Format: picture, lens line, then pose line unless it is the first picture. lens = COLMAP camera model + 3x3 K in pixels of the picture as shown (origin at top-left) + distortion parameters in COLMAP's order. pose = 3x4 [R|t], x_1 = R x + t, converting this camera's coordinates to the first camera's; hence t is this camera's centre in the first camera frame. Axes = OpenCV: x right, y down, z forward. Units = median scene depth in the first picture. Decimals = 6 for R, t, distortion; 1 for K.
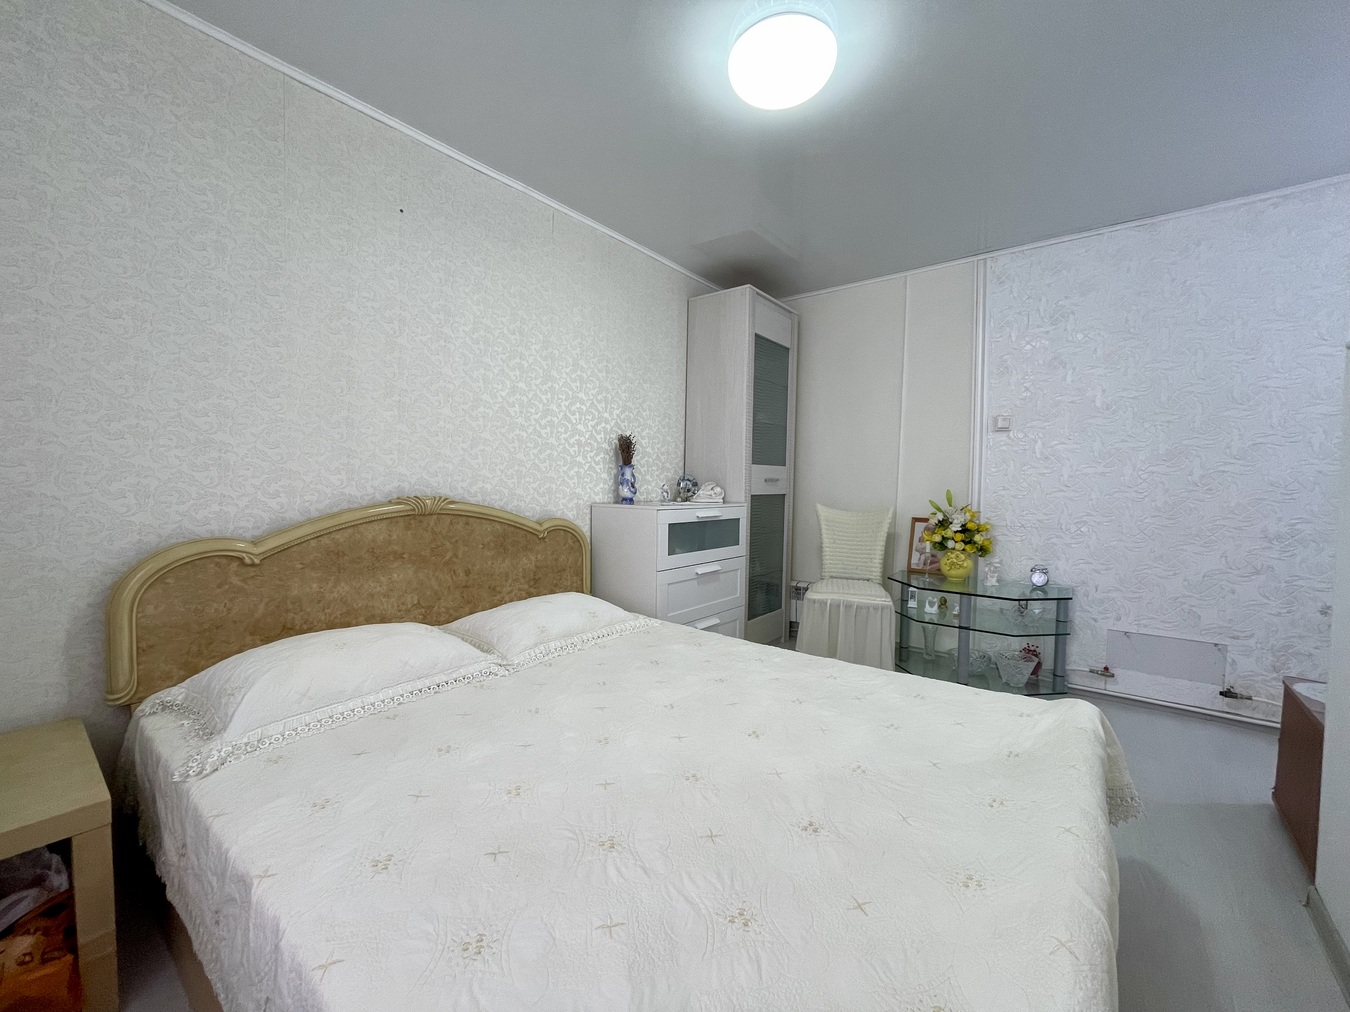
lens RADIAL K [[543.1, 0, 673.9], [0, 543.1, 508.9], [0, 0, 1]] dist [-0.004728, 0.000989]
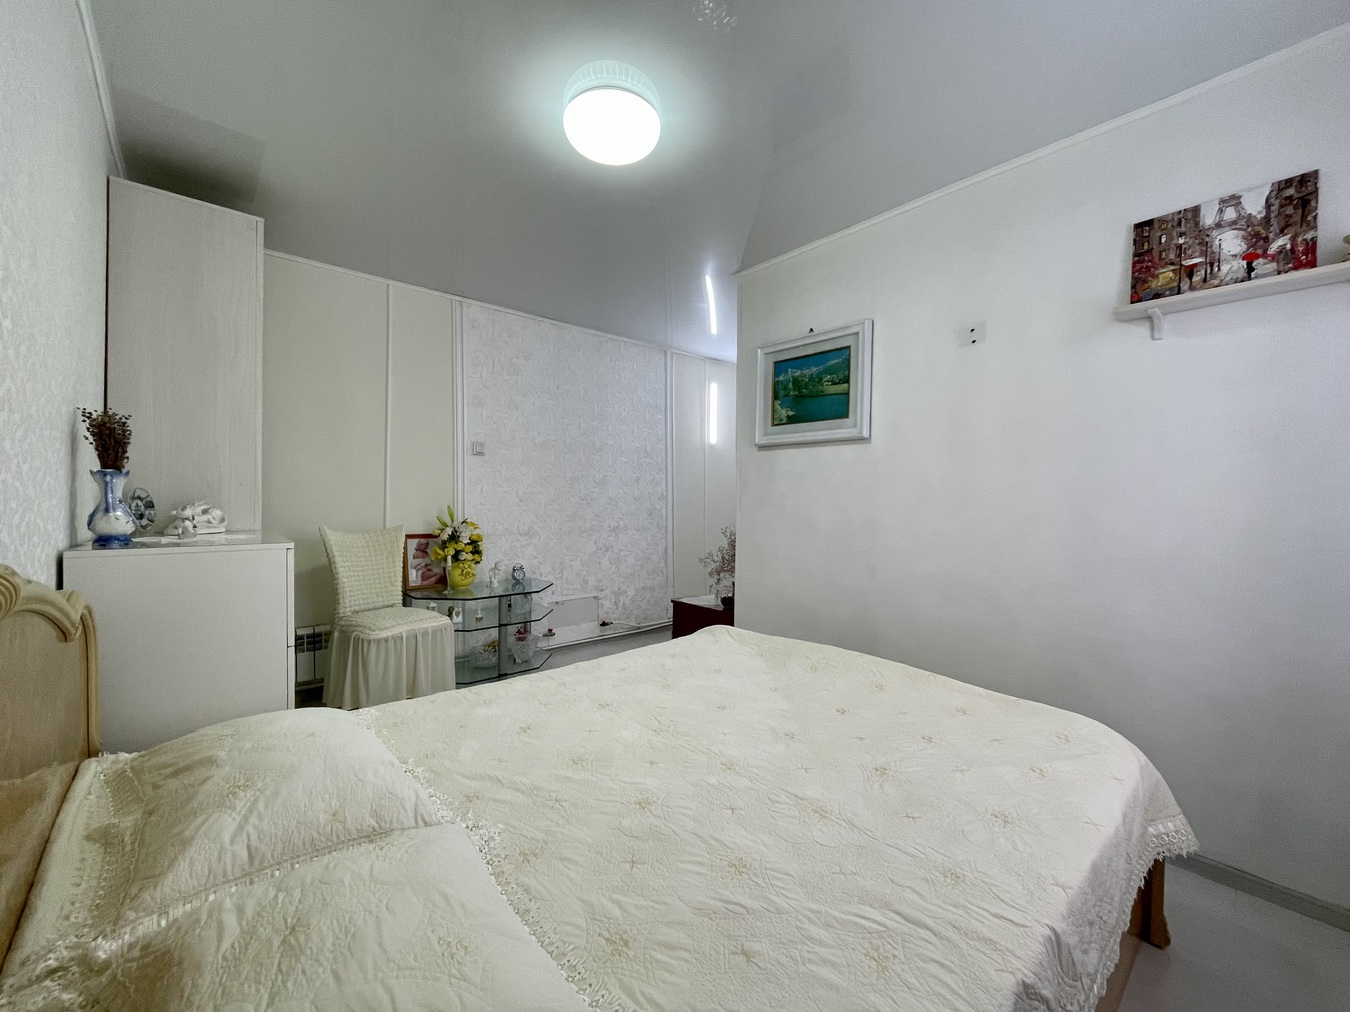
lens RADIAL K [[543.1, 0, 674.0], [0, 543.1, 509.2], [0, 0, 1]] dist [-0.004728, 0.000989]
pose [[0.181234, -0.026807, 0.983075, -0.527842], [0.042474, 0.998909, 0.019408, -0.034720], [-0.982522, 0.038237, 0.182175, 0.418765]]
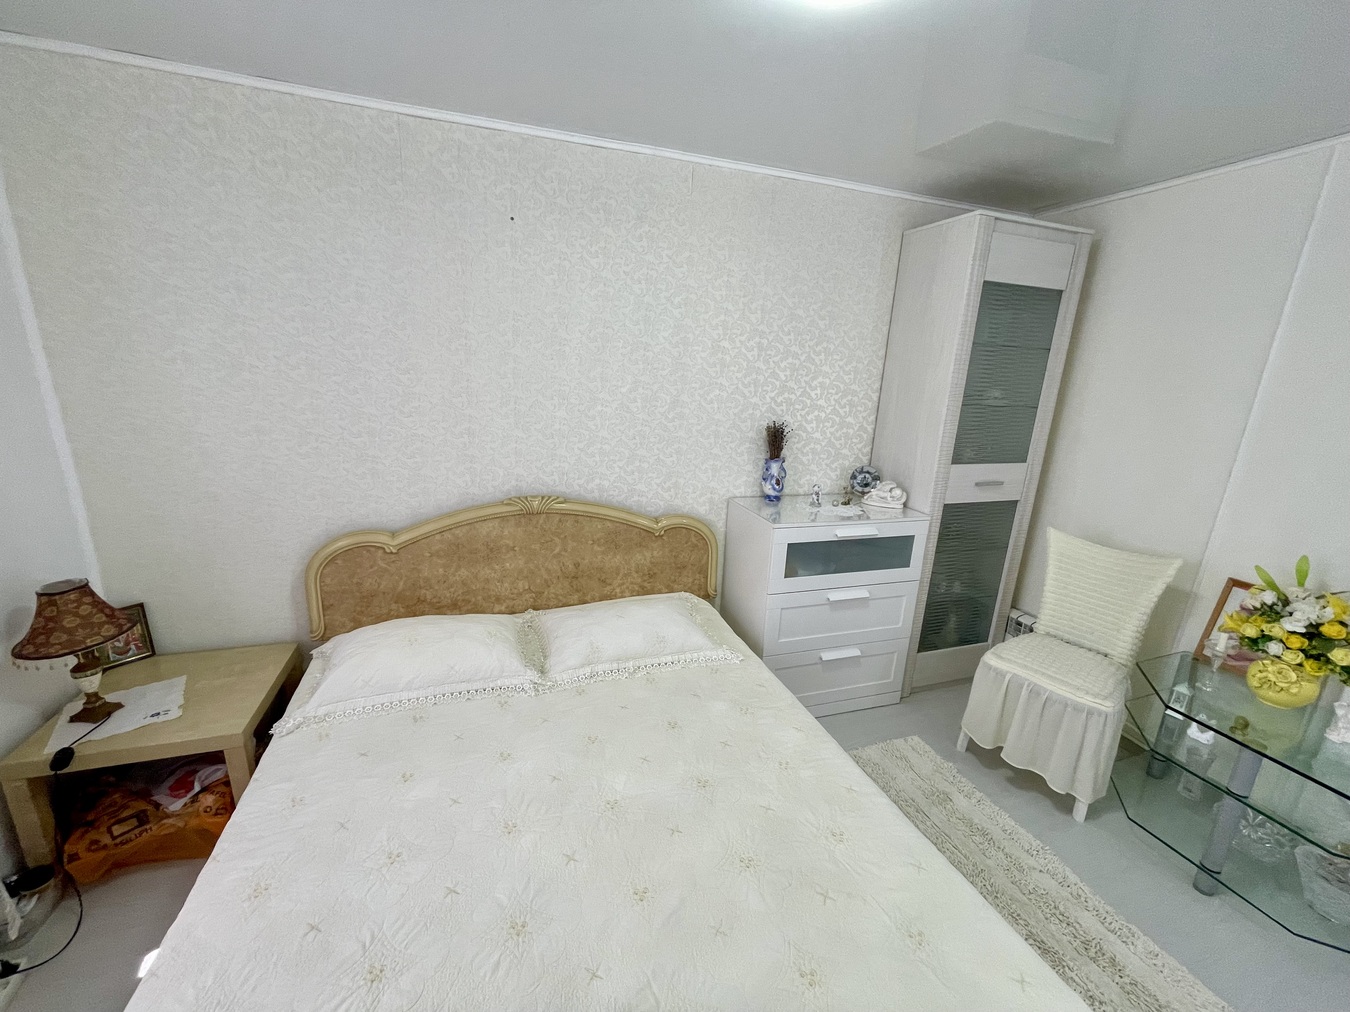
lens RADIAL K [[543.1, 0, 674.6], [0, 543.1, 507.9], [0, 0, 1]] dist [-0.004728, 0.000989]
pose [[0.836712, 0.160089, -0.523721, 0.268853], [-0.058870, 0.977071, 0.204615, -0.184770], [0.544469, -0.140373, 0.826951, 0.189192]]
